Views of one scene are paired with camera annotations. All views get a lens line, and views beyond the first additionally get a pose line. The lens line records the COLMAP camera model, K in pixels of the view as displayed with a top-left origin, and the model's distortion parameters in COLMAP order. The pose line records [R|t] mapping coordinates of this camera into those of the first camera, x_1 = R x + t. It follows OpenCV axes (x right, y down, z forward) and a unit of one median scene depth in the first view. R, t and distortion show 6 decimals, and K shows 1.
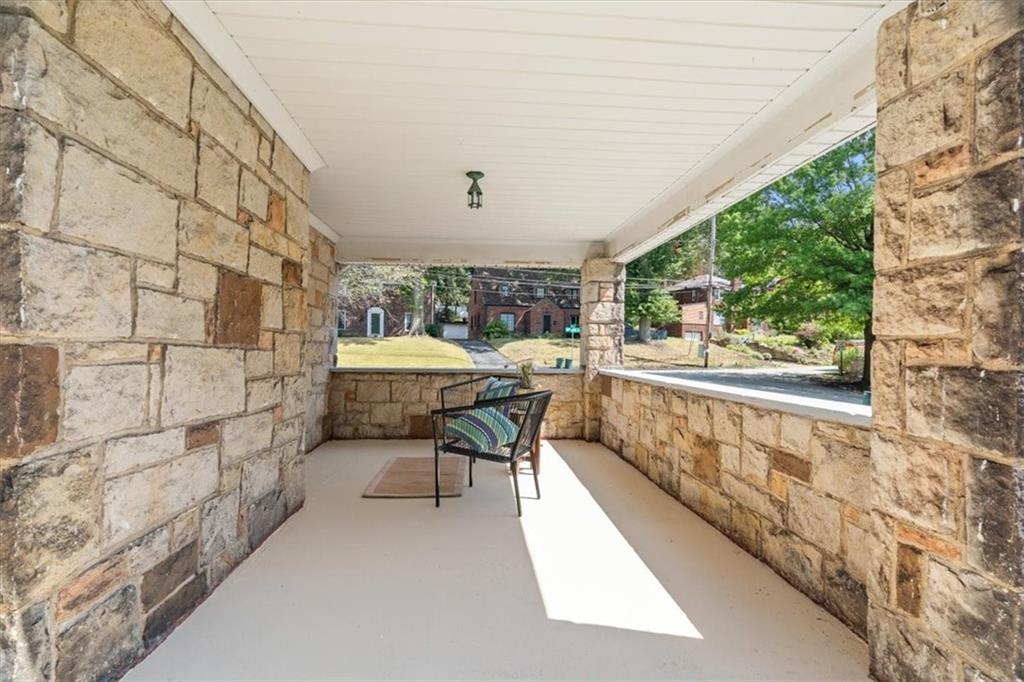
lens RADIAL K [[473.8, 0, 510.5], [0, 473.8, 340.9], [0, 0, 1]] dist [-0.004570, -0.000277]
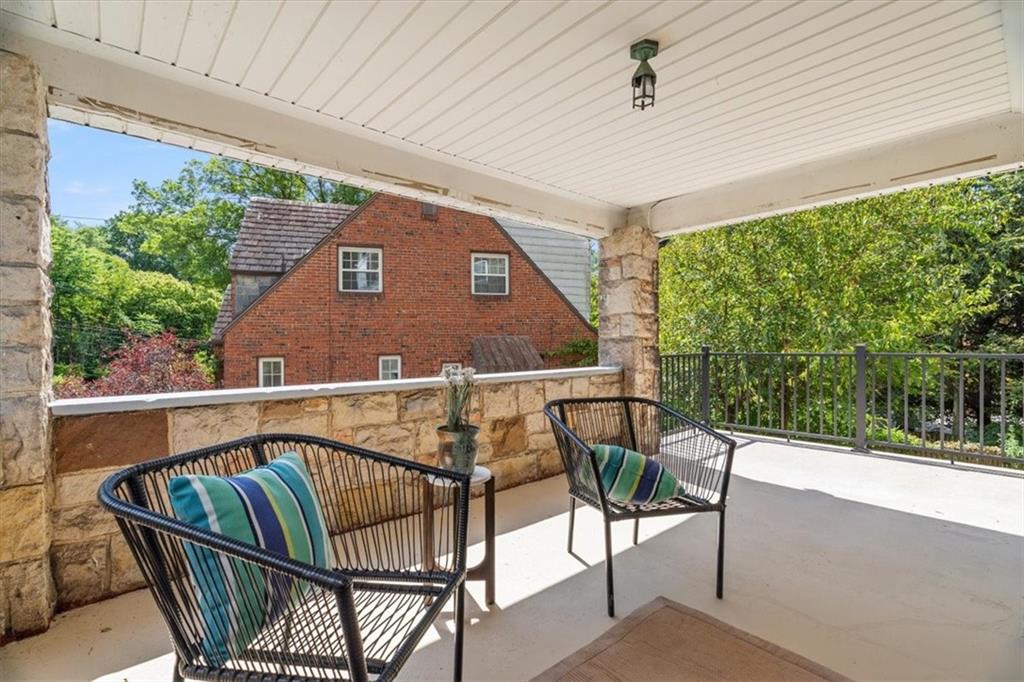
lens RADIAL K [[473.8, 0, 512.0], [0, 473.8, 341.7], [0, 0, 1]] dist [-0.004570, -0.000277]
pose [[-0.597511, -0.004298, 0.801849, -1.124279], [-0.010851, 0.999937, -0.002726, 0.039275], [-0.801787, -0.010330, -0.597521, 3.564121]]
